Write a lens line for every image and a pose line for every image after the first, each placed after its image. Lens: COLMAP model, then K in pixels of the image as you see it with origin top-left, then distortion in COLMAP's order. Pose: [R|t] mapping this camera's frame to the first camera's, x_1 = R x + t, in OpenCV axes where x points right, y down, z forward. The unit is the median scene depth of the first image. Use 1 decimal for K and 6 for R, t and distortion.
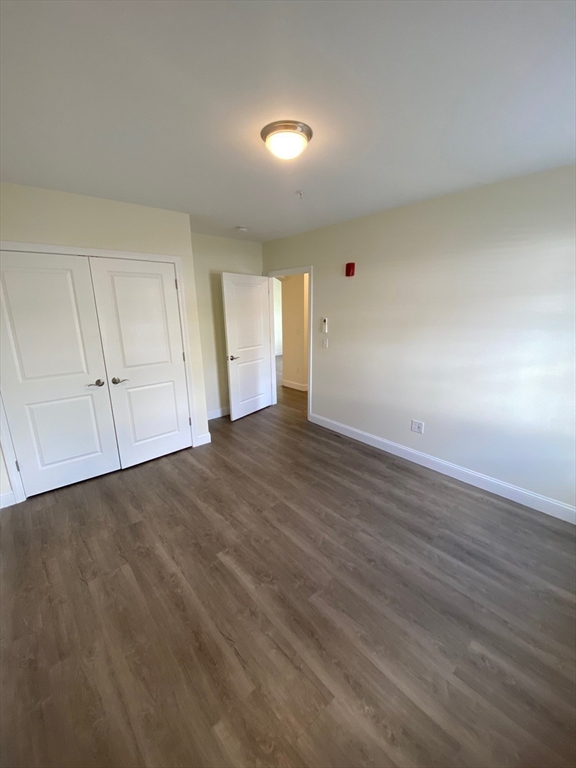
lens RADIAL K [[309.2, 0, 291.2], [0, 309.2, 384.8], [0, 0, 1]] dist [-0.002031, -0.000713]
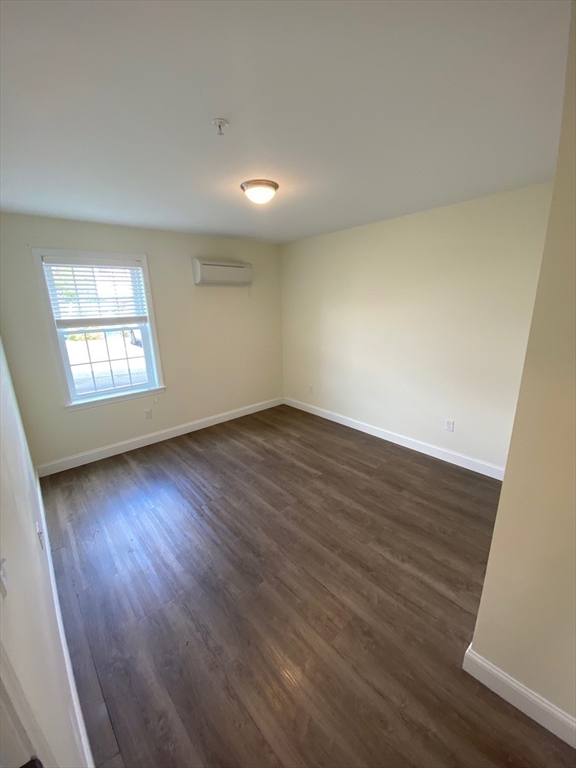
lens RADIAL K [[309.2, 0, 291.2], [0, 309.2, 384.8], [0, 0, 1]] dist [-0.002031, -0.000713]
pose [[-0.999458, 0.032601, 0.004520, -0.109689], [0.030617, 0.870540, 0.491143, -0.580306], [0.012077, 0.491016, -0.871067, 2.115375]]
